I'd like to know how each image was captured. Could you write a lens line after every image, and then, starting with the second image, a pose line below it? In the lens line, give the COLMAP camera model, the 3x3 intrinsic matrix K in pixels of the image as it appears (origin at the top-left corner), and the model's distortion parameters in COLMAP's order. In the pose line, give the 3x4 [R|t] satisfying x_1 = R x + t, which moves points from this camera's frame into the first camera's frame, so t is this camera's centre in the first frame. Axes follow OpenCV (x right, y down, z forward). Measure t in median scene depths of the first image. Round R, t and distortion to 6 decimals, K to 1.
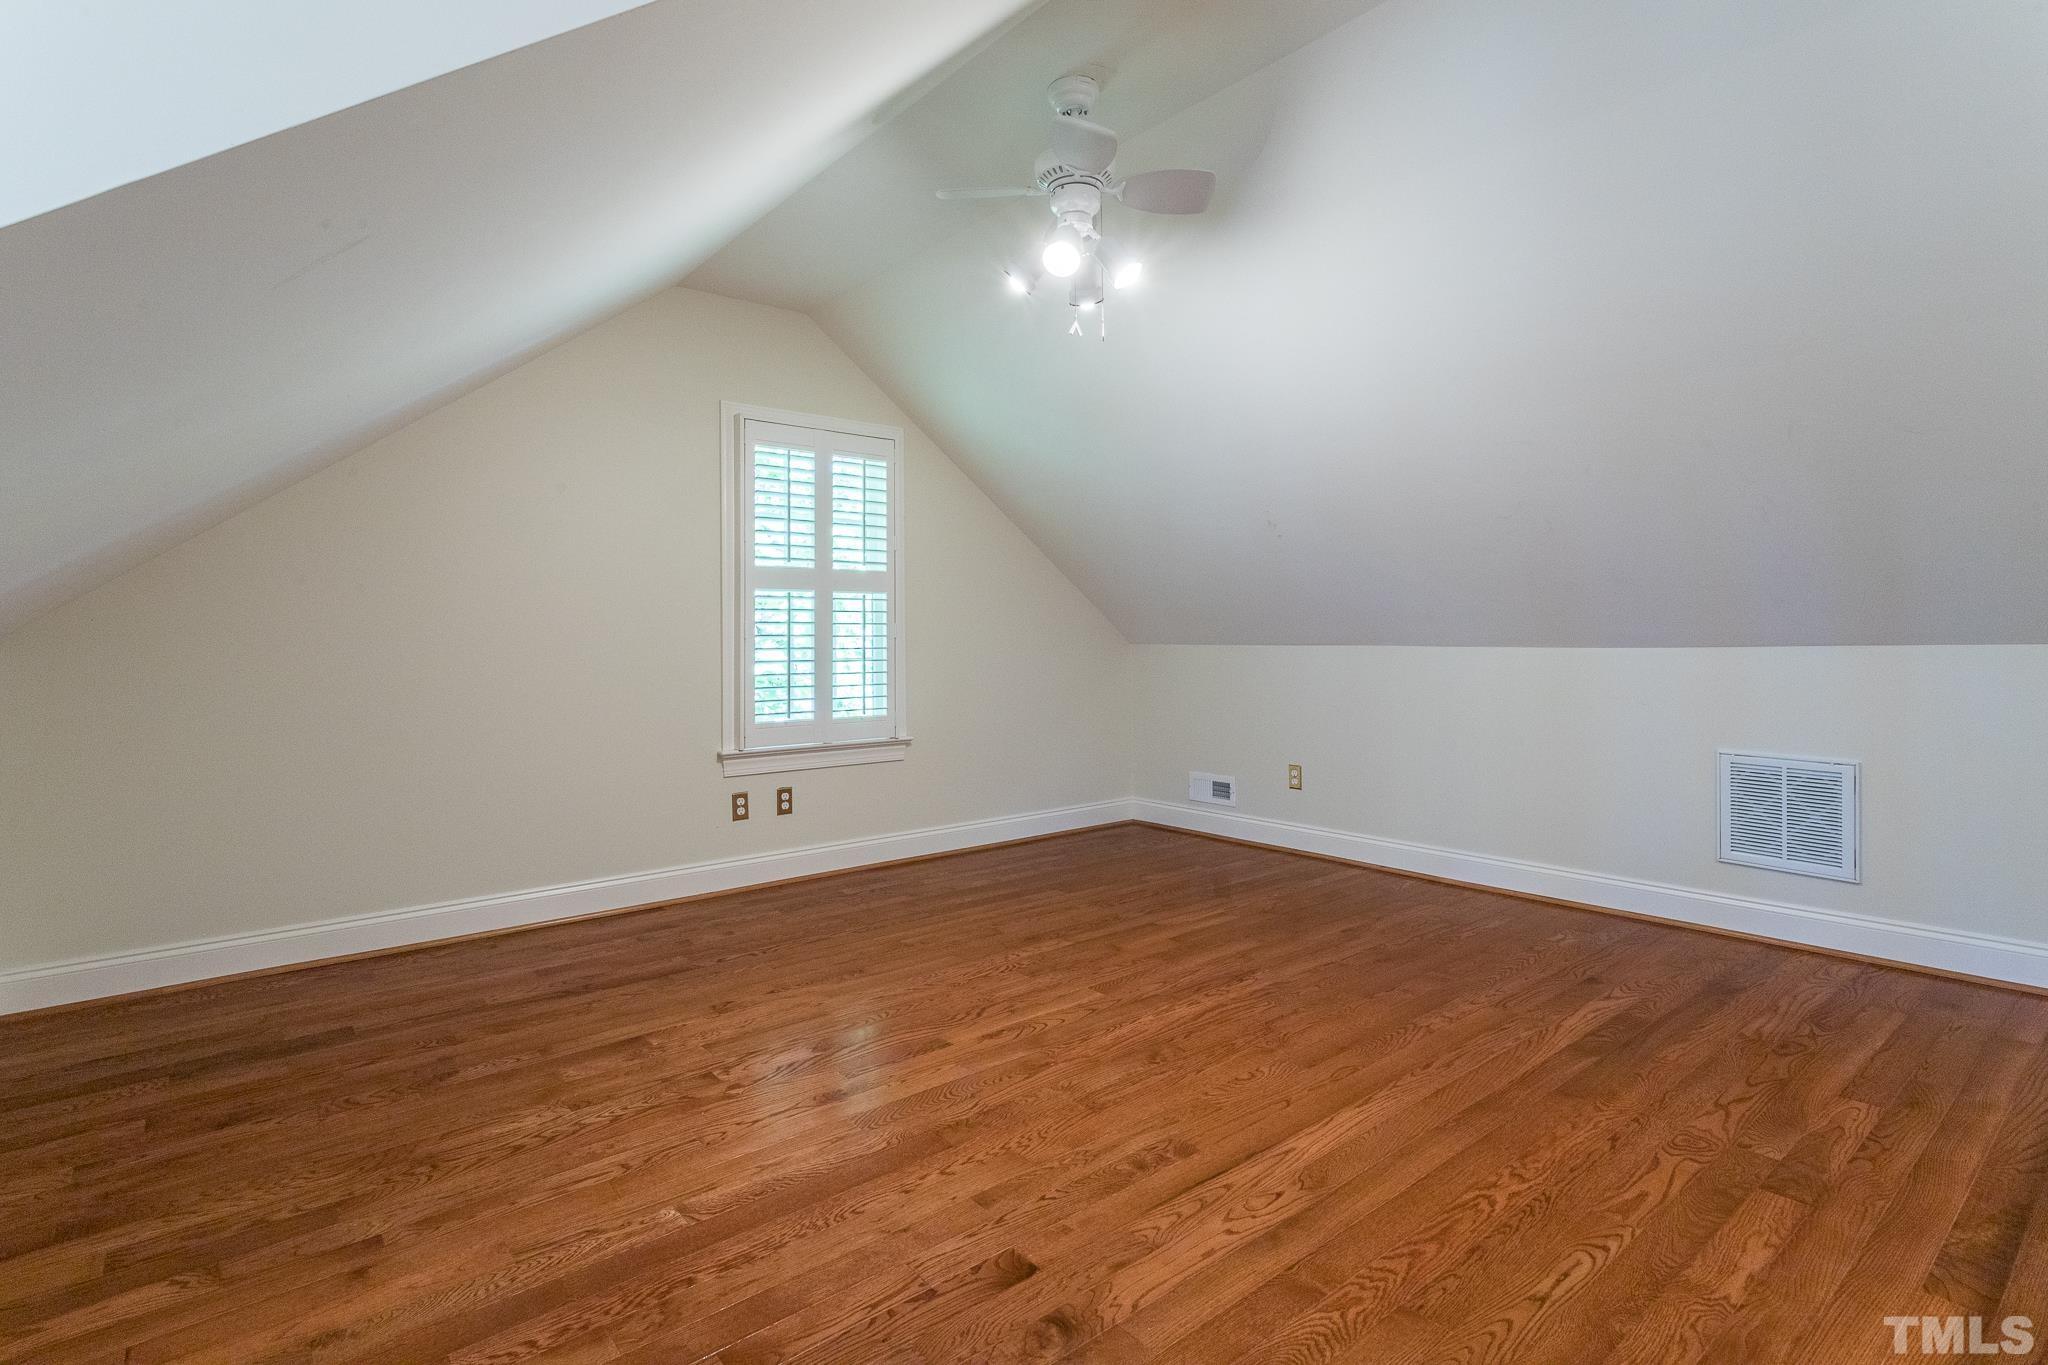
lens RADIAL K [[990.0, 0, 1016.5], [0, 990.0, 666.1], [0, 0, 1]] dist [-0.000961, 0.002921]
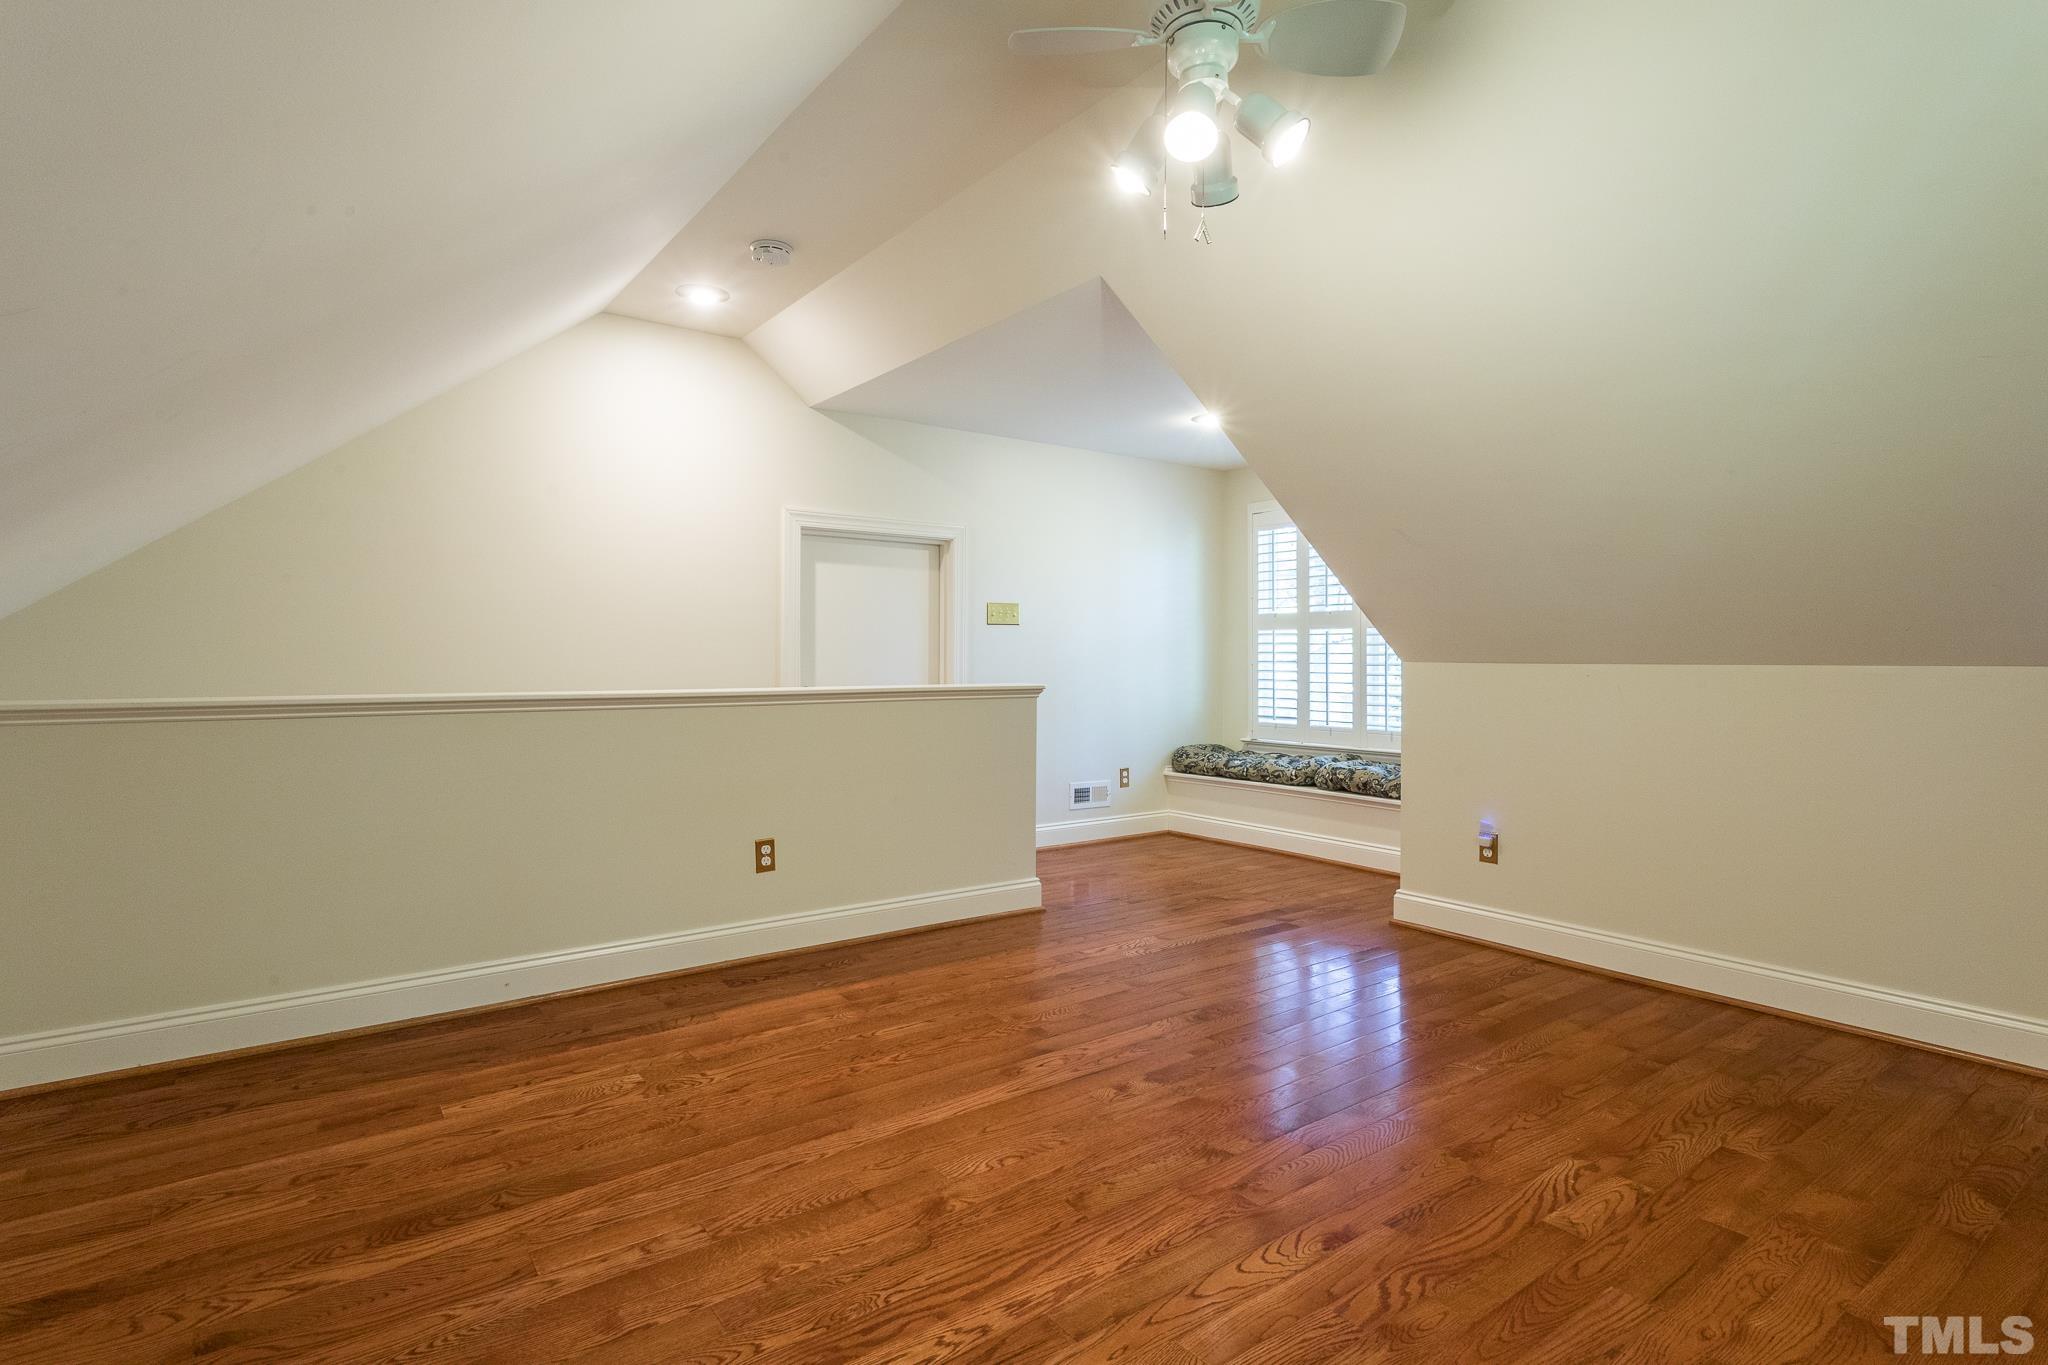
lens RADIAL K [[990.0, 0, 1029.0], [0, 990.0, 675.4], [0, 0, 1]] dist [-0.000961, 0.002921]
pose [[-0.999193, 0.008481, 0.039271, 0.166395], [0.010415, 0.998730, 0.049302, -0.057376], [-0.038803, 0.049671, -0.998012, 1.757342]]
